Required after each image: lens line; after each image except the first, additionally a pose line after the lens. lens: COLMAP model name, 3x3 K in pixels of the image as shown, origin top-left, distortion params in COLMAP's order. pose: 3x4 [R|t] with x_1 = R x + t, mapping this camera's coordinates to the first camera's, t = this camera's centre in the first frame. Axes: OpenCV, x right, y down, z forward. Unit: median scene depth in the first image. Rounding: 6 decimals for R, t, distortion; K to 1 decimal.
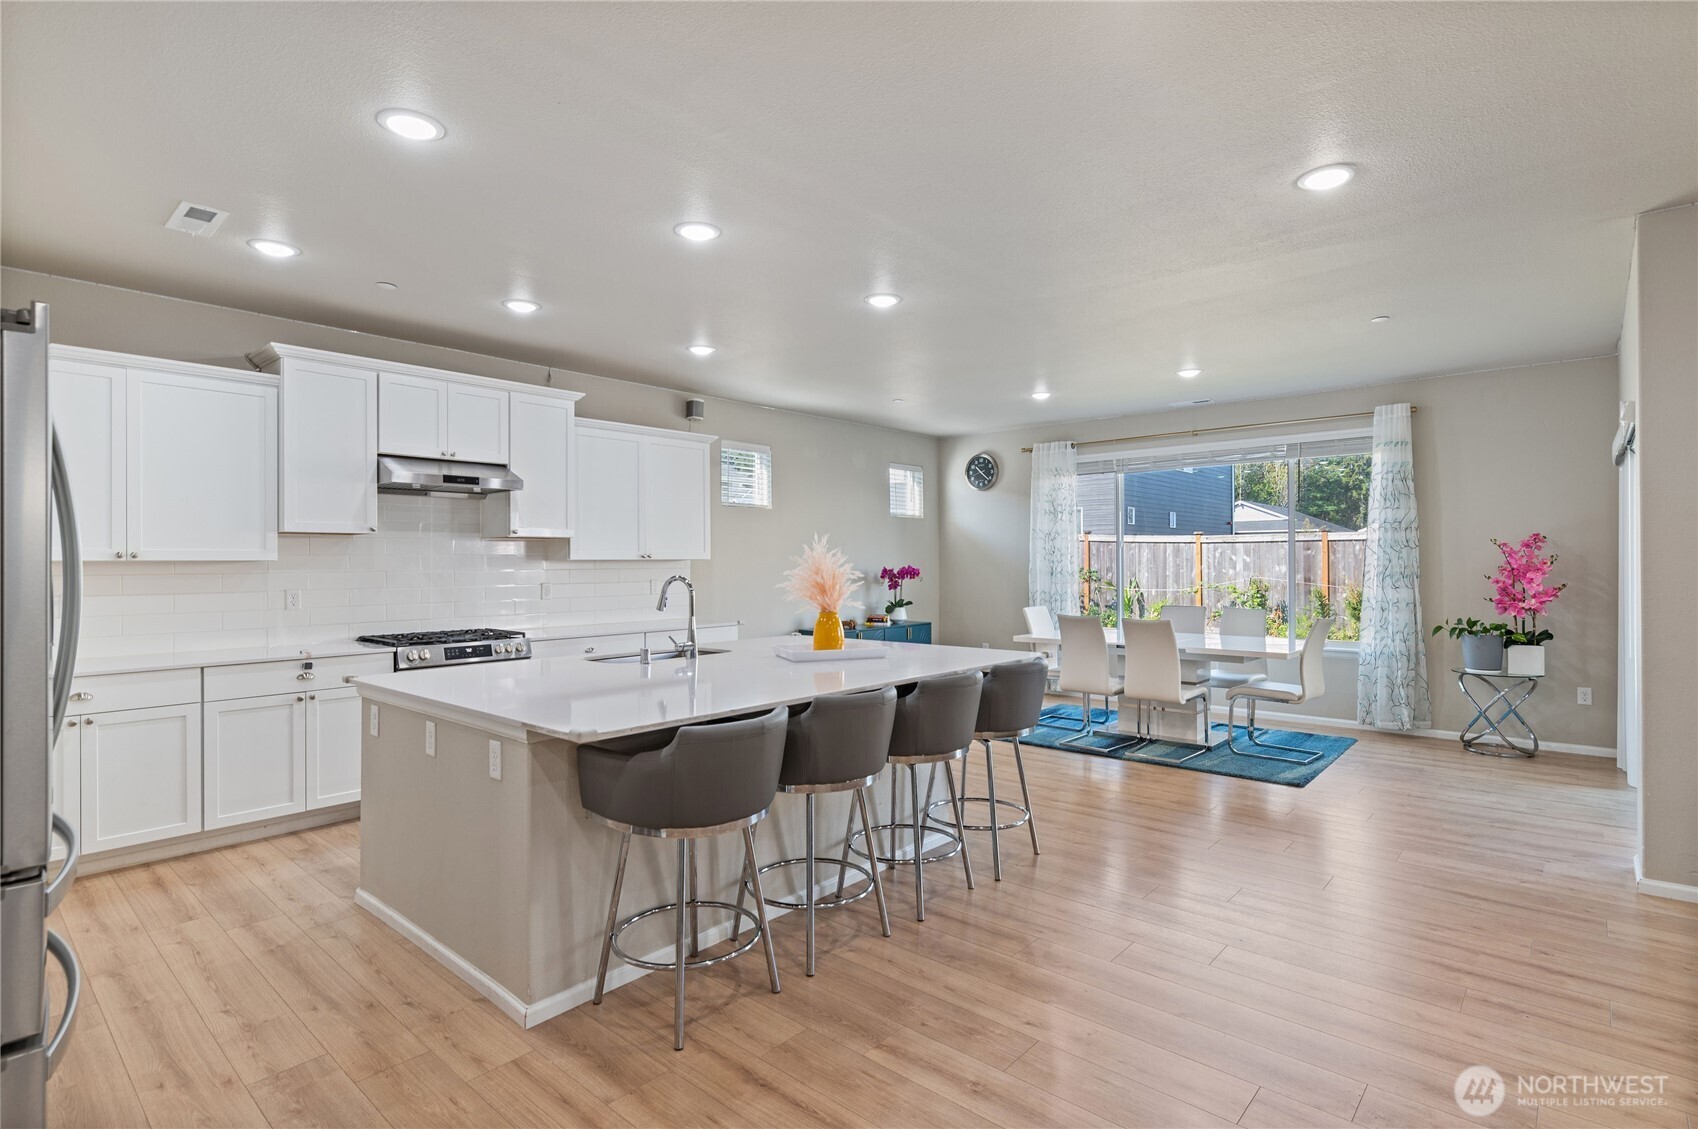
lens RADIAL K [[836.4, 0, 845.9], [0, 836.4, 560.1], [0, 0, 1]] dist [0.003739, 0.000548]
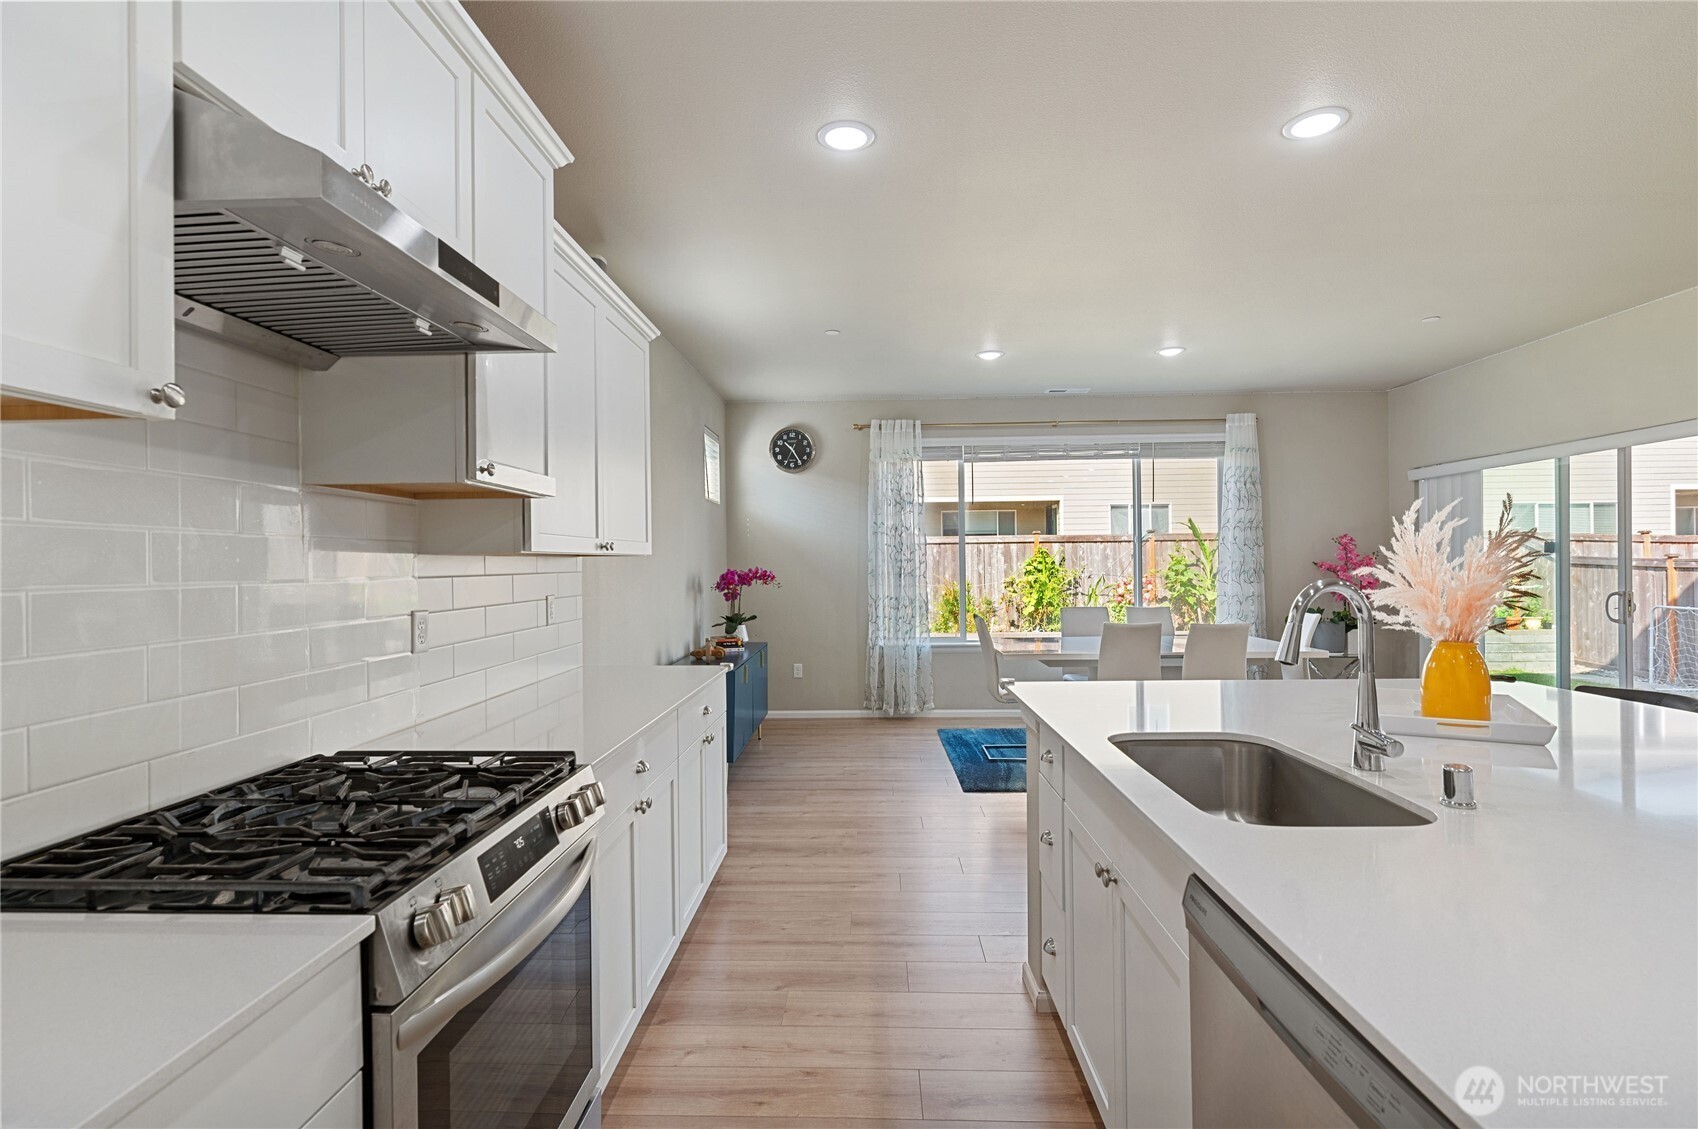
lens RADIAL K [[809.2, 0, 847.1], [0, 809.2, 562.3], [0, 0, 1]] dist [0.002247, -0.000487]
pose [[0.769700, -0.003274, 0.638397, -0.449826], [0.005801, 0.999981, -0.001866, 0.006365], [-0.638379, 0.005140, 0.769705, 0.575678]]
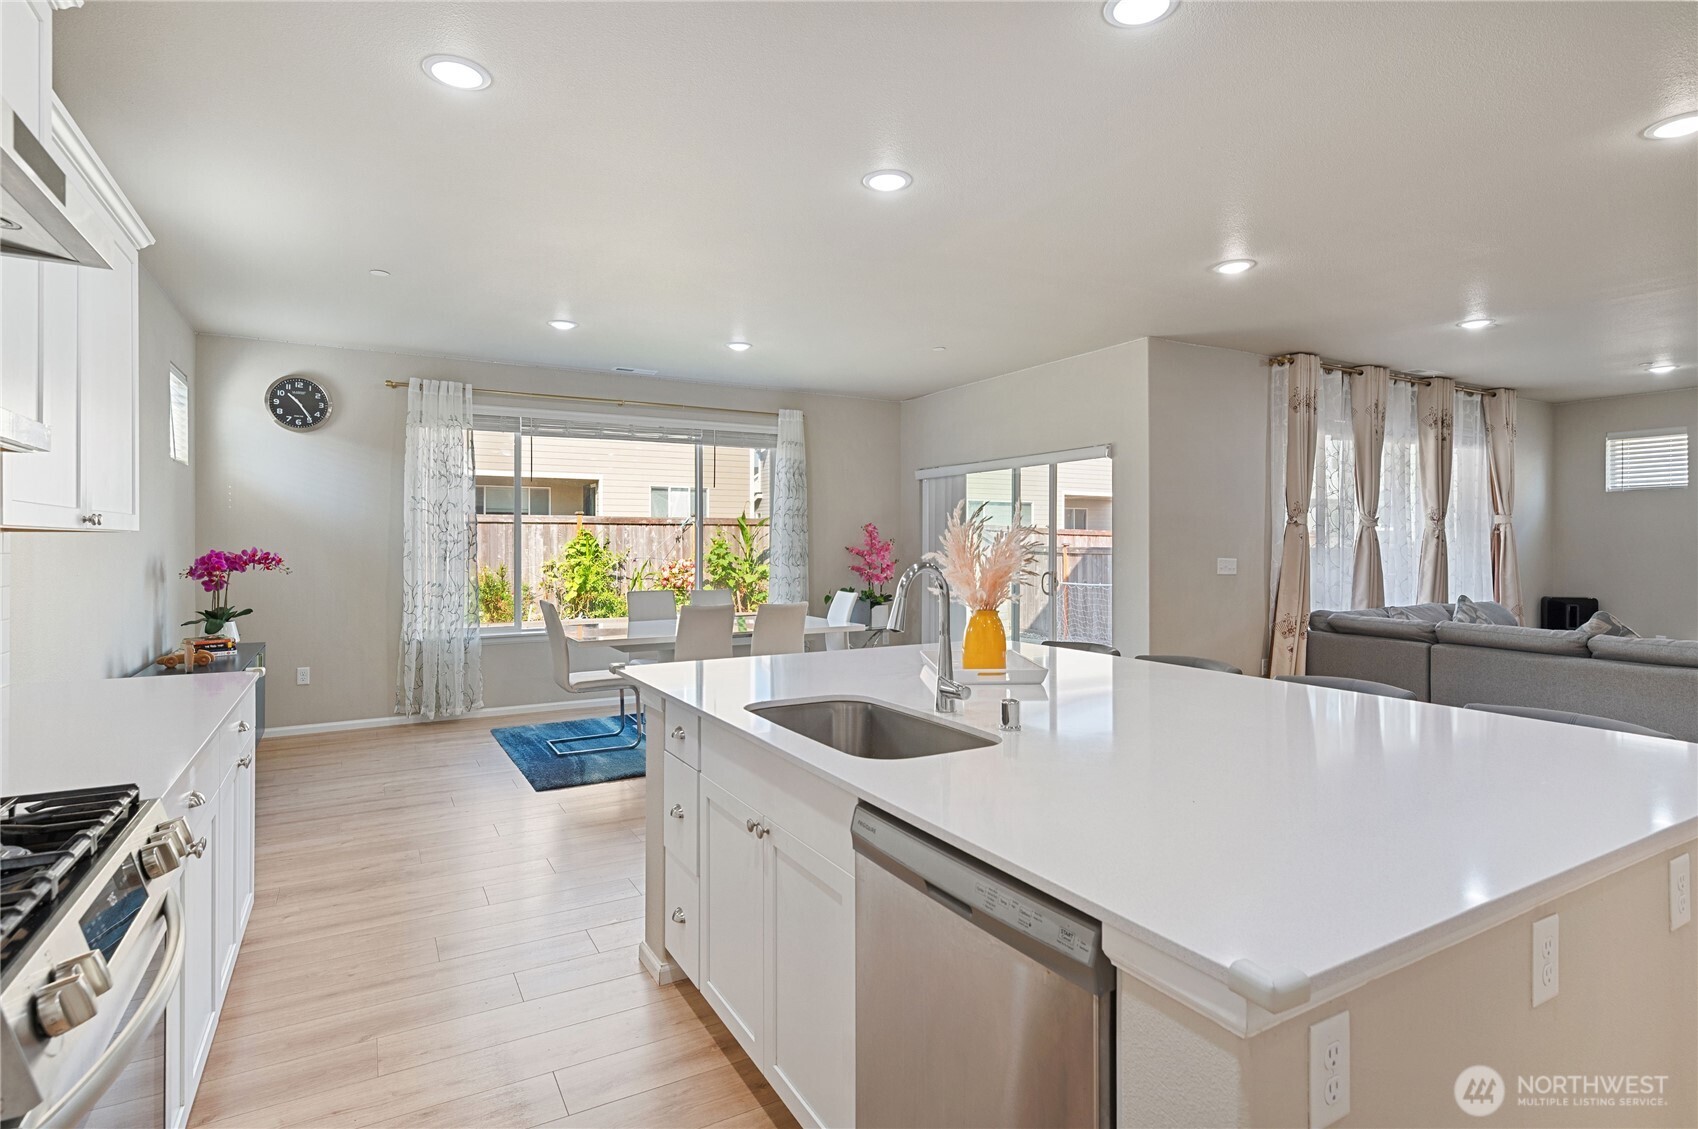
lens RADIAL K [[855.2, 0, 843.9], [0, 855.2, 542.5], [0, 0, 1]] dist [0.003688, 0.000185]
pose [[0.323332, 0.005137, 0.946272, -0.506192], [-0.003819, 0.999984, -0.004124, 0.005695], [-0.946278, -0.002280, 0.323346, 0.598041]]
